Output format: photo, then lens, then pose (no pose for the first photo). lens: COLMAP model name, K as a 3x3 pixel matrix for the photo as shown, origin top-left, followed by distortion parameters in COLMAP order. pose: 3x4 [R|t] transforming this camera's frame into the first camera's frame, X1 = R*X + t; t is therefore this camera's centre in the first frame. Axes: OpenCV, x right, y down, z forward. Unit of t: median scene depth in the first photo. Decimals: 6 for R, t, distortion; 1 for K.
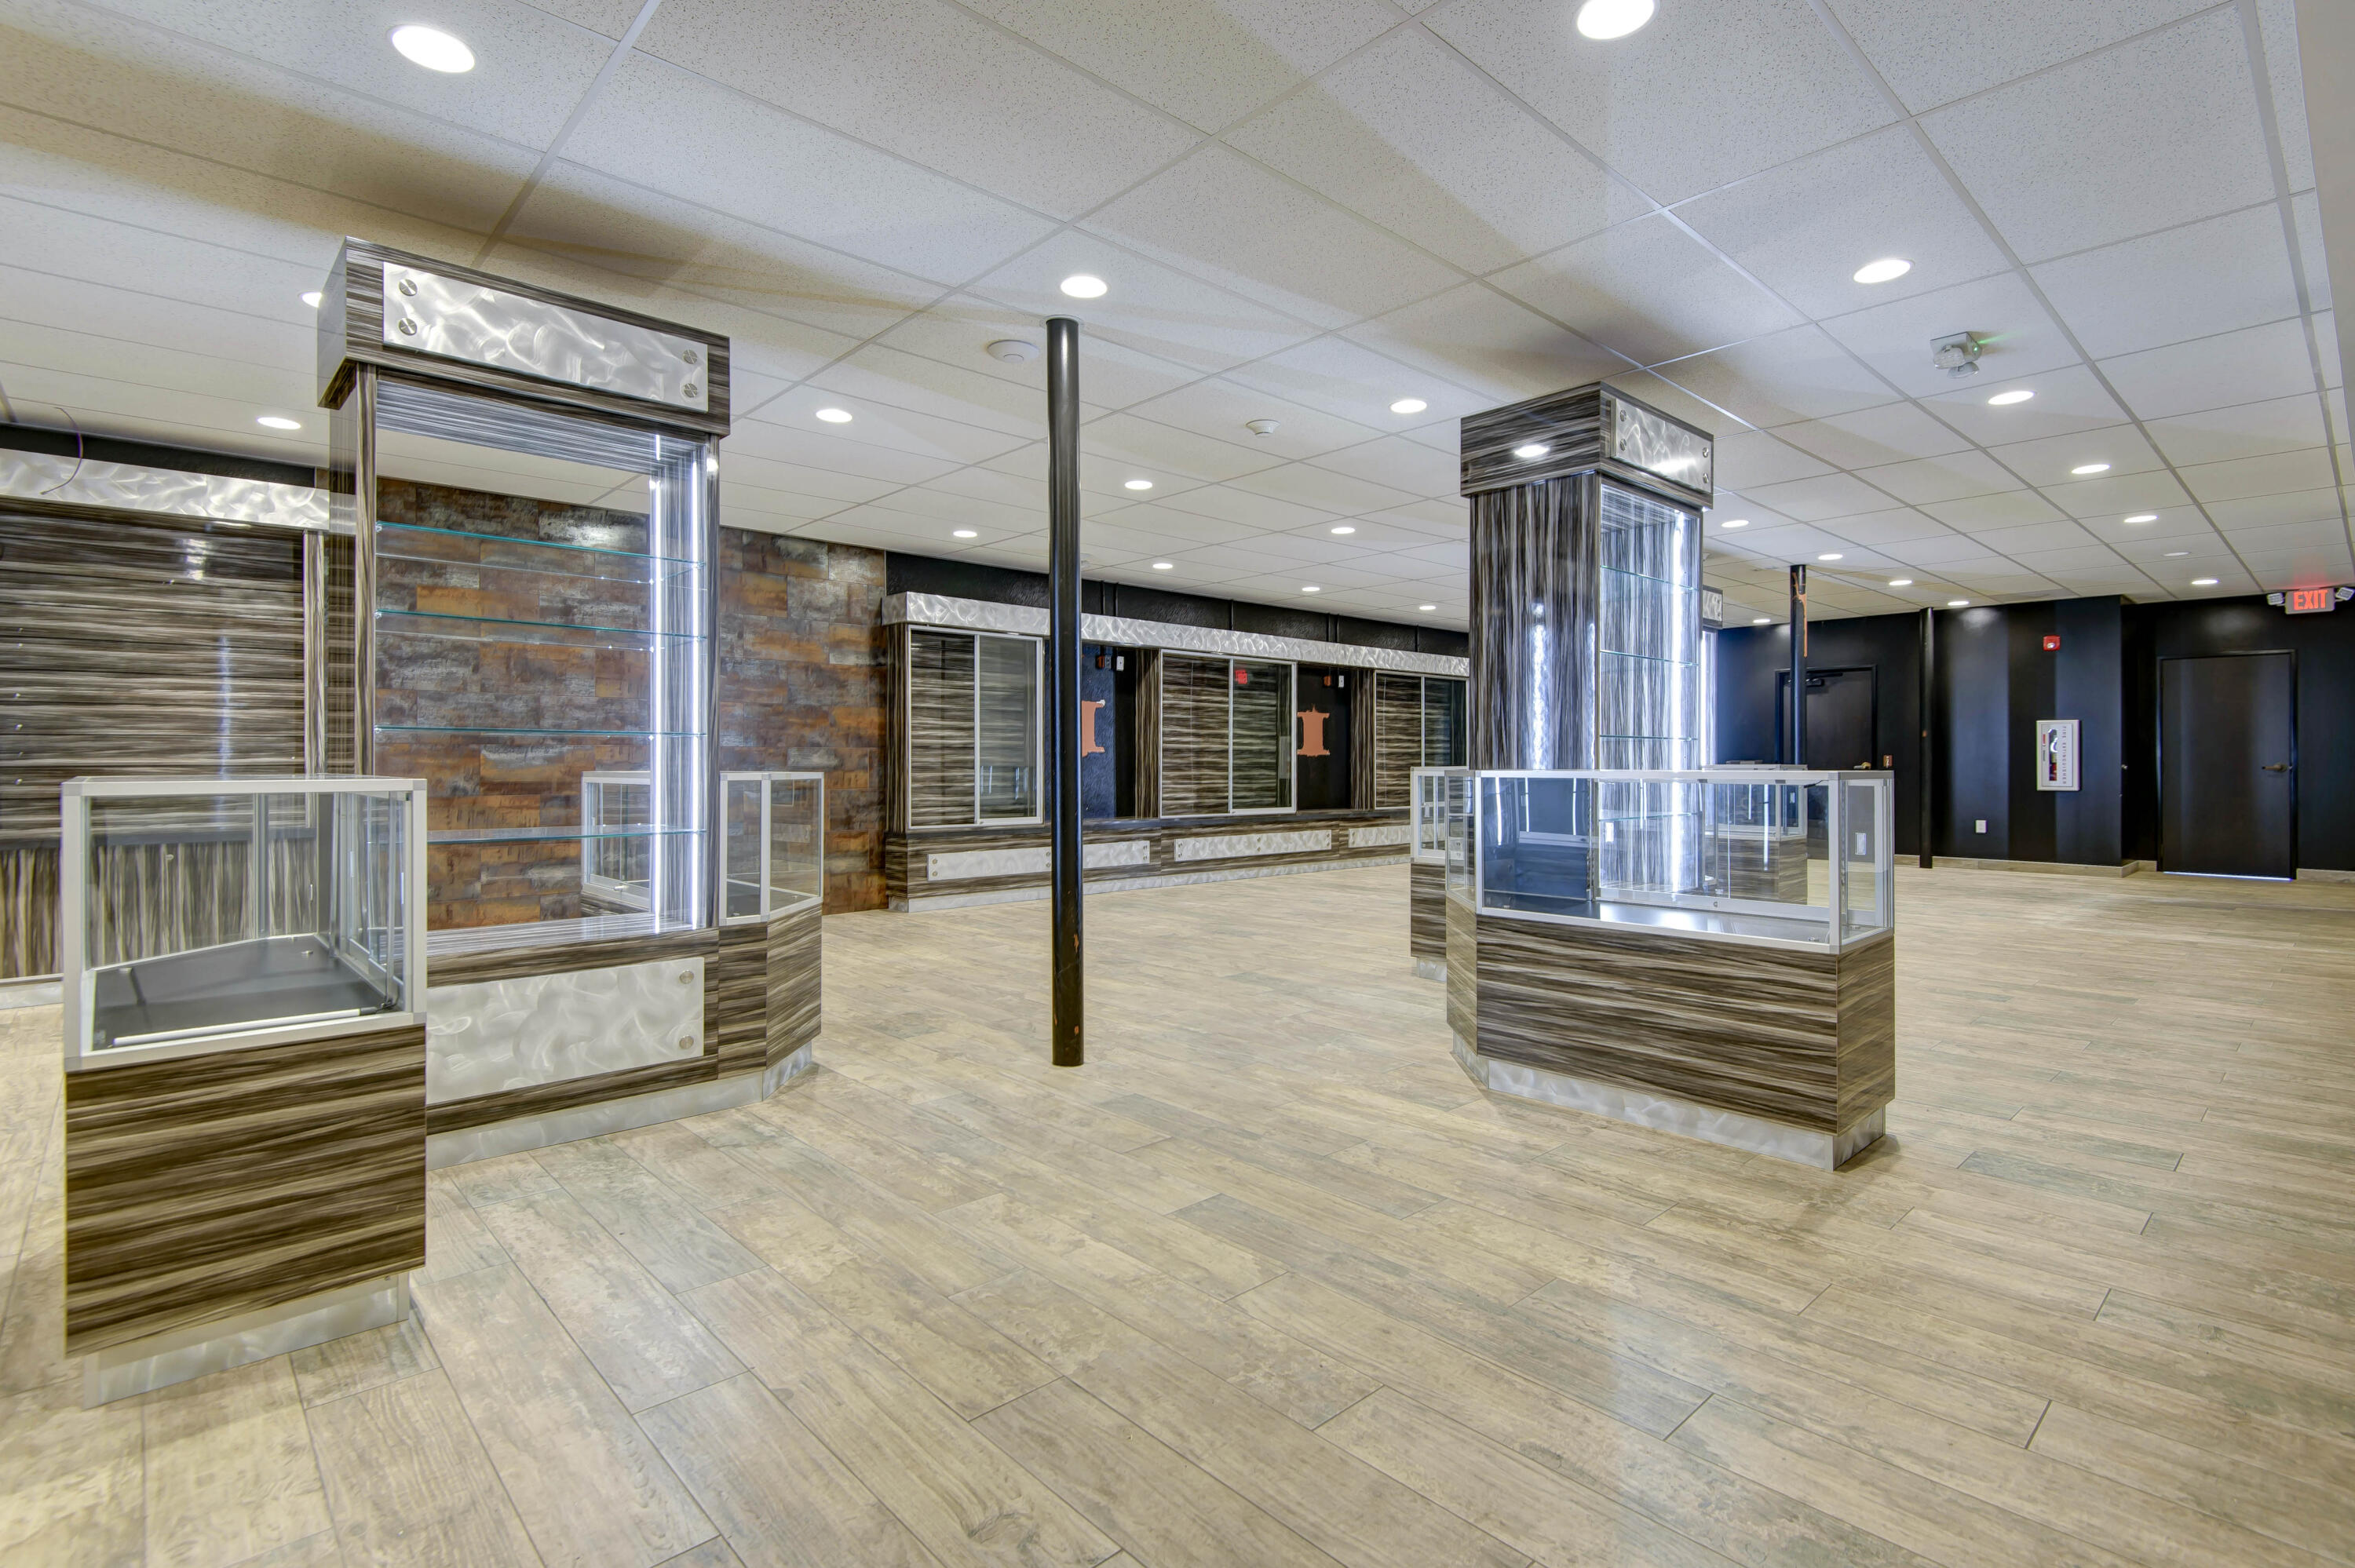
lens RADIAL K [[1102.6, 0, 1195.2], [0, 1102.6, 772.0], [0, 0, 1]] dist [0.023745, -0.008182]
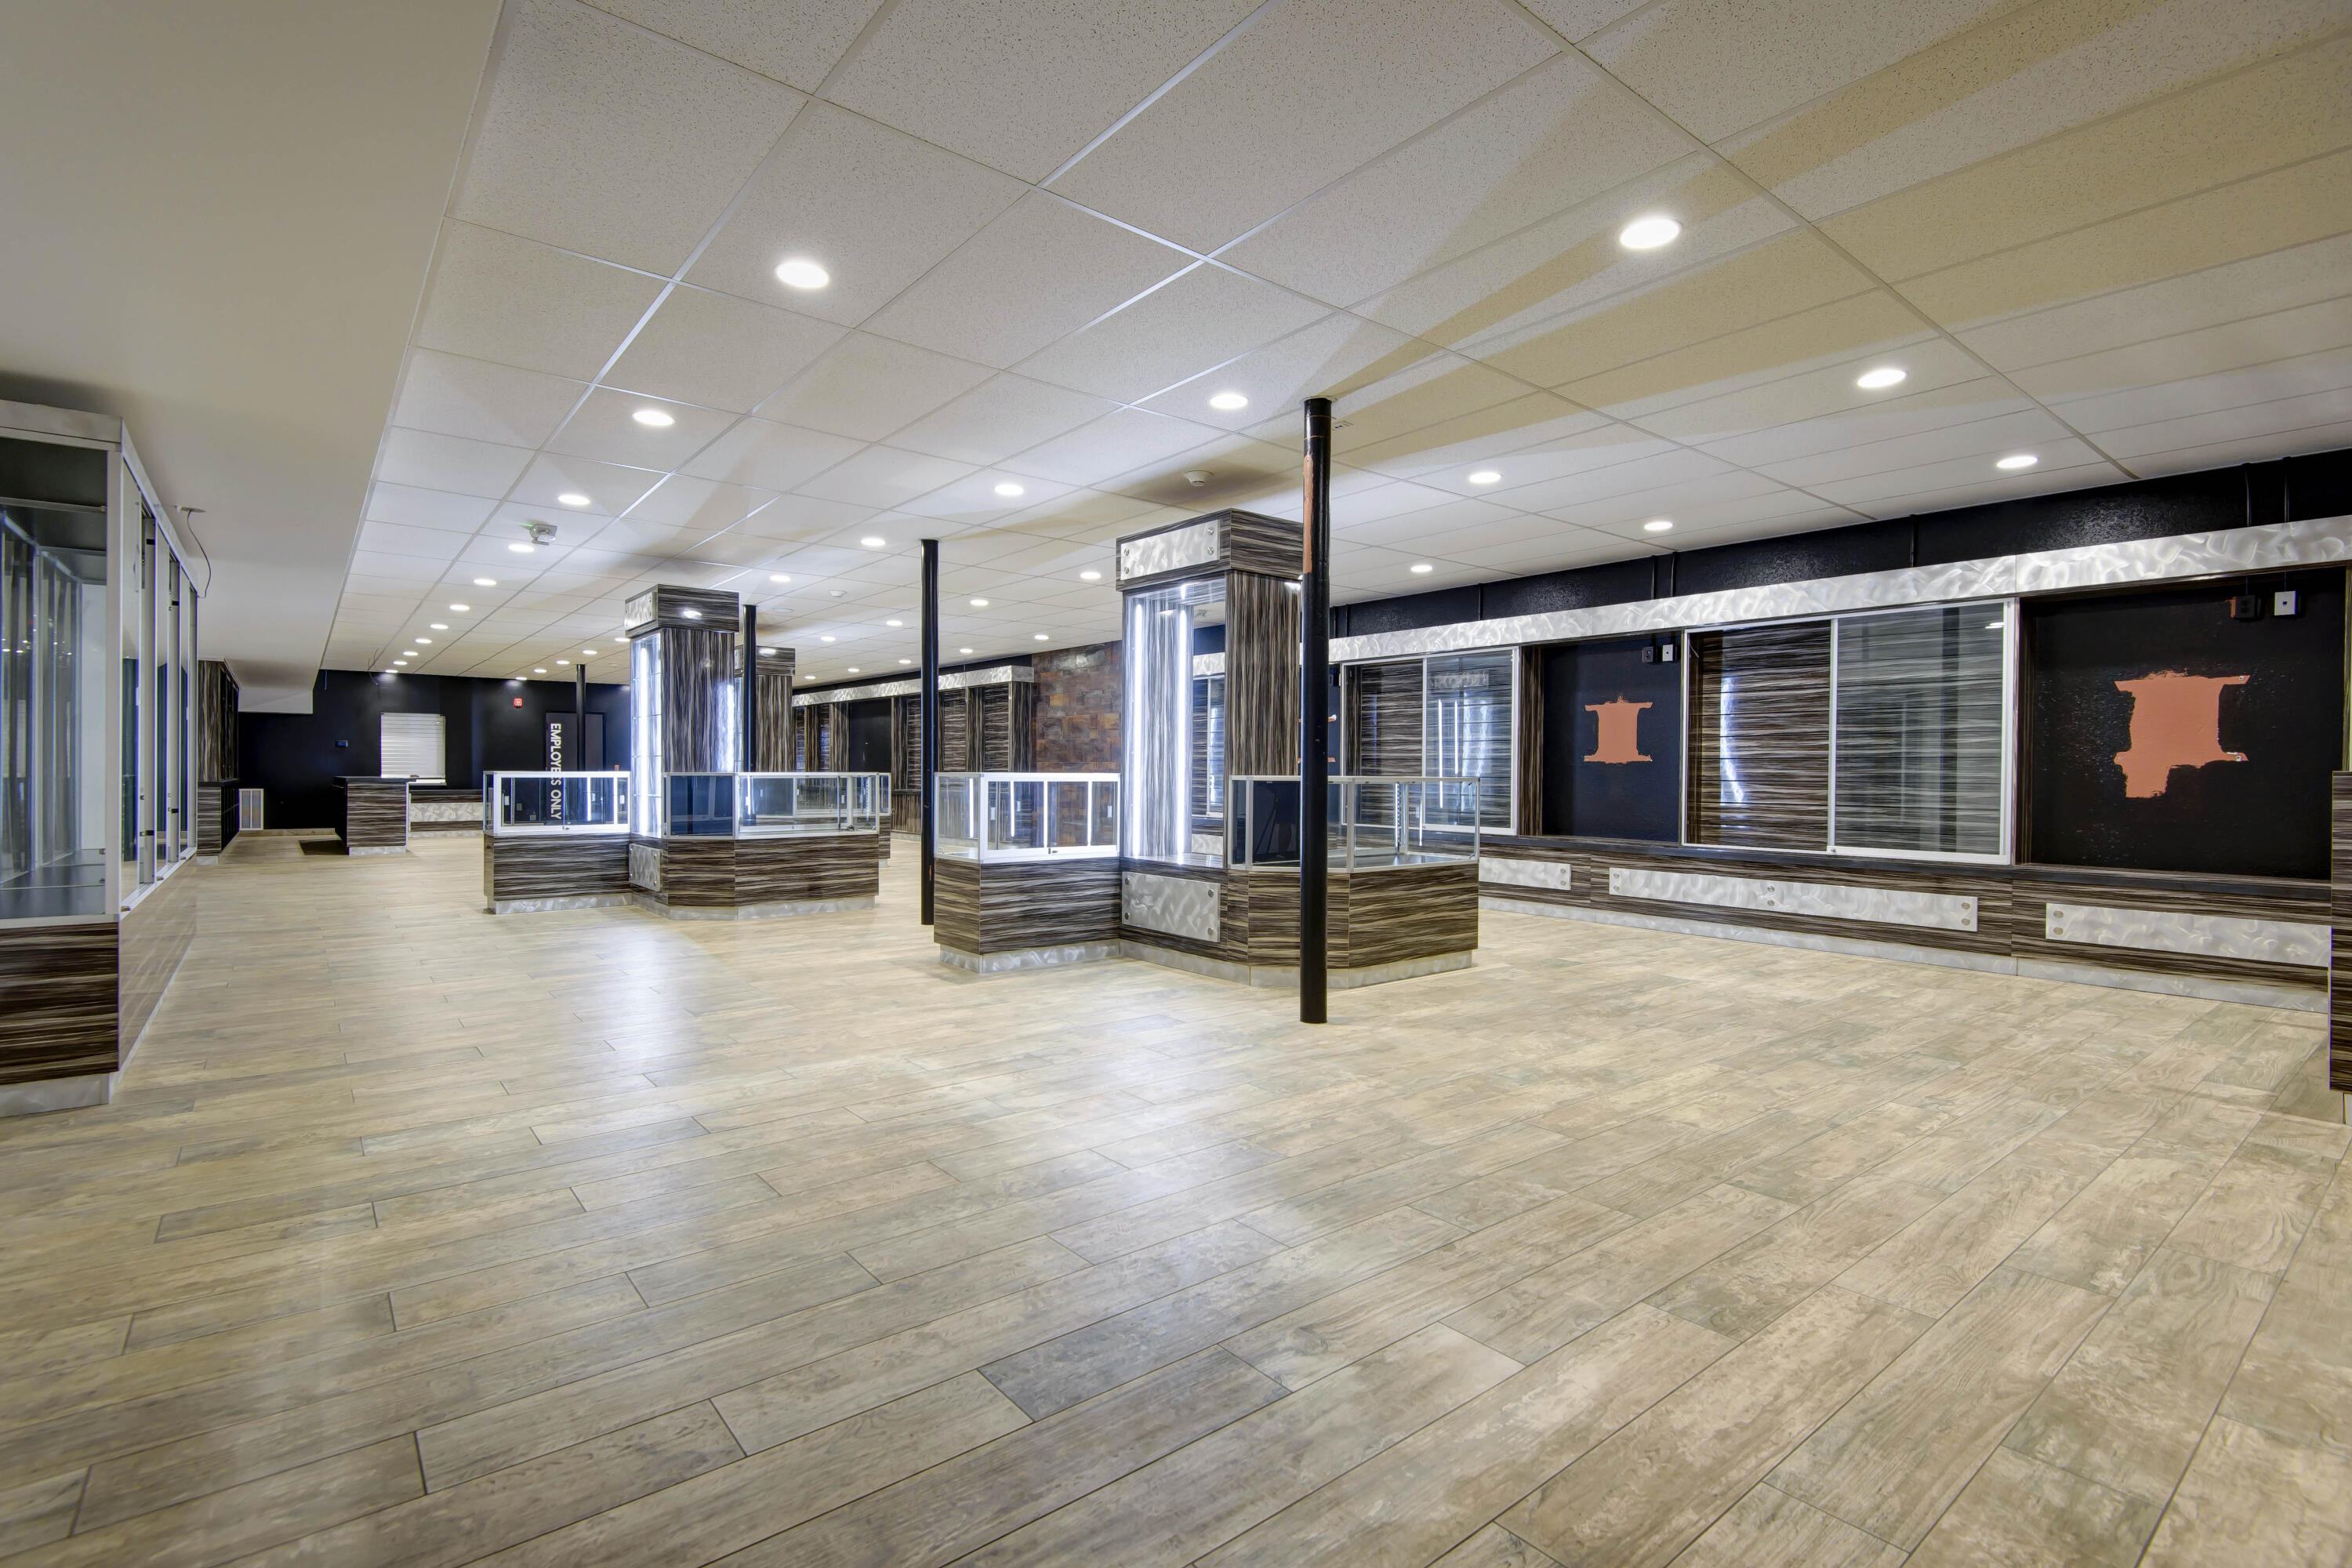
lens RADIAL K [[1101.4, 0, 1200.3], [0, 1101.4, 779.3], [0, 0, 1]] dist [0.023745, -0.008182]
pose [[-0.066505, 0.005459, -0.997771, 1.813001], [-0.015317, 0.999862, 0.006491, -0.011268], [0.997669, 0.015715, -0.066412, 1.656418]]
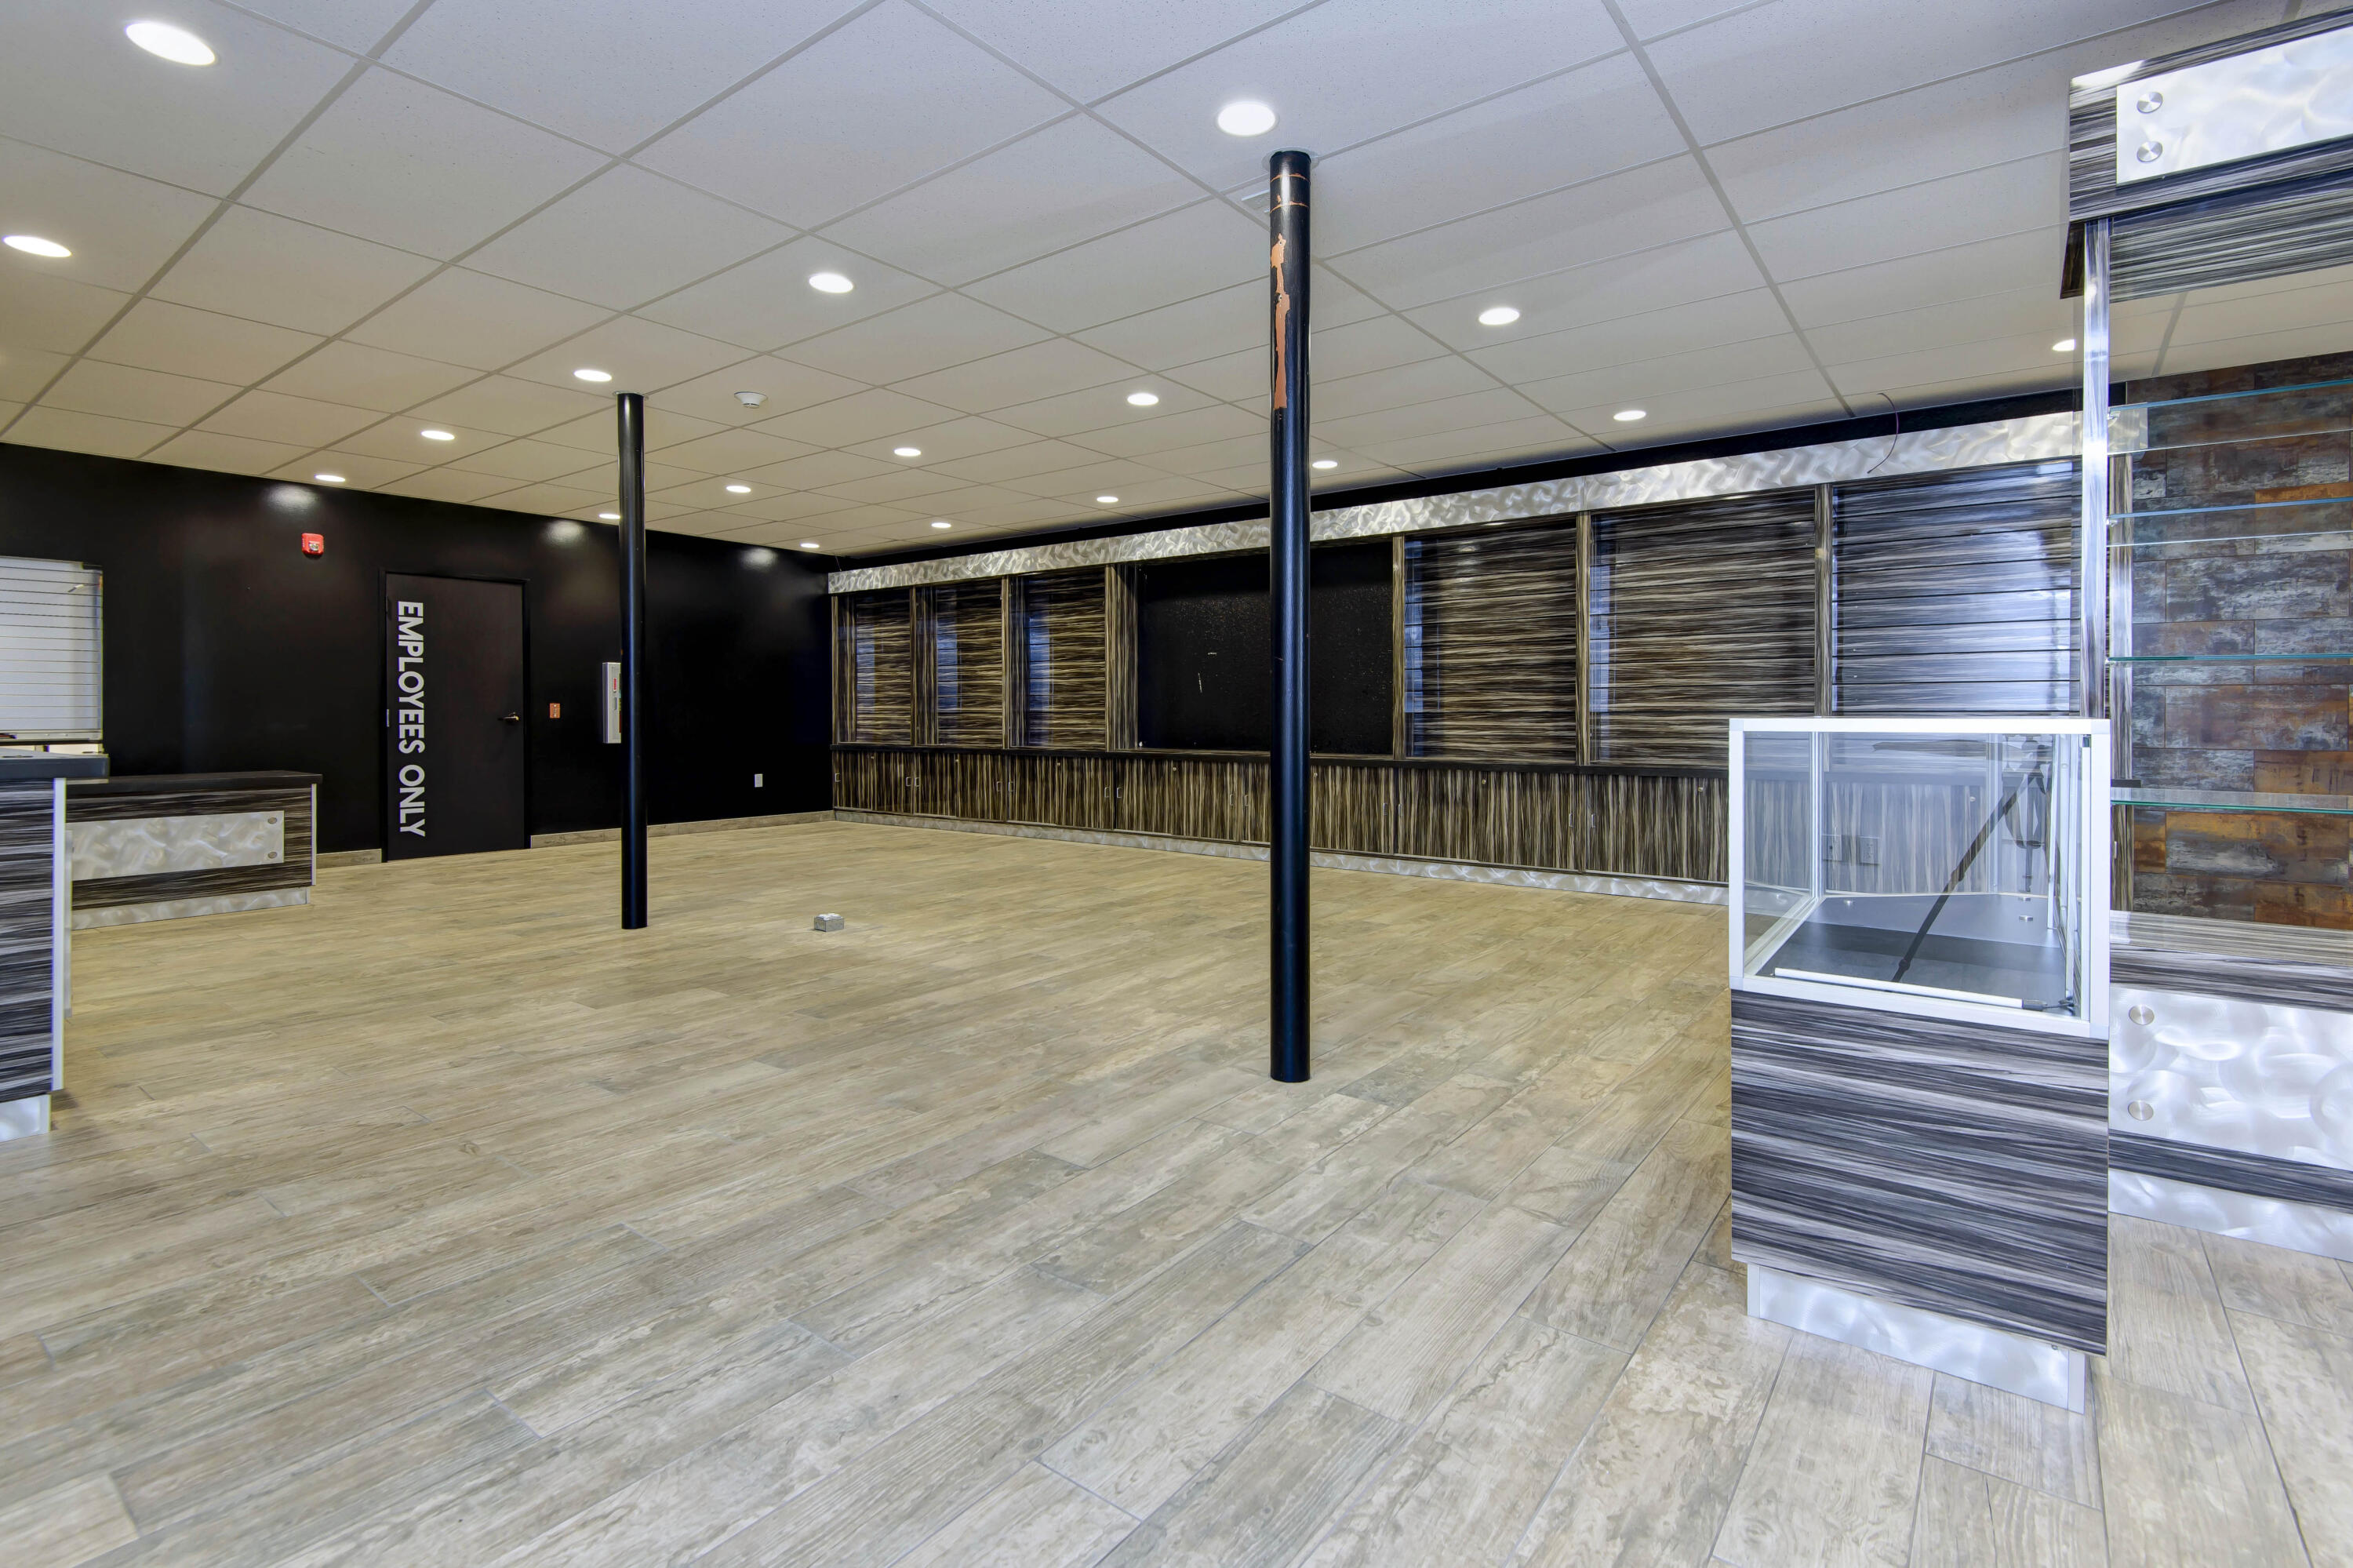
lens RADIAL K [[1101.9, 0, 1161.9], [0, 1101.9, 718.7], [0, 0, 1]] dist [0.023745, -0.008182]
pose [[0.159129, 0.005942, -0.987240, -0.015522], [-0.007947, 0.999957, 0.004737, 0.002757], [0.987226, 0.007092, 0.159170, 0.092063]]
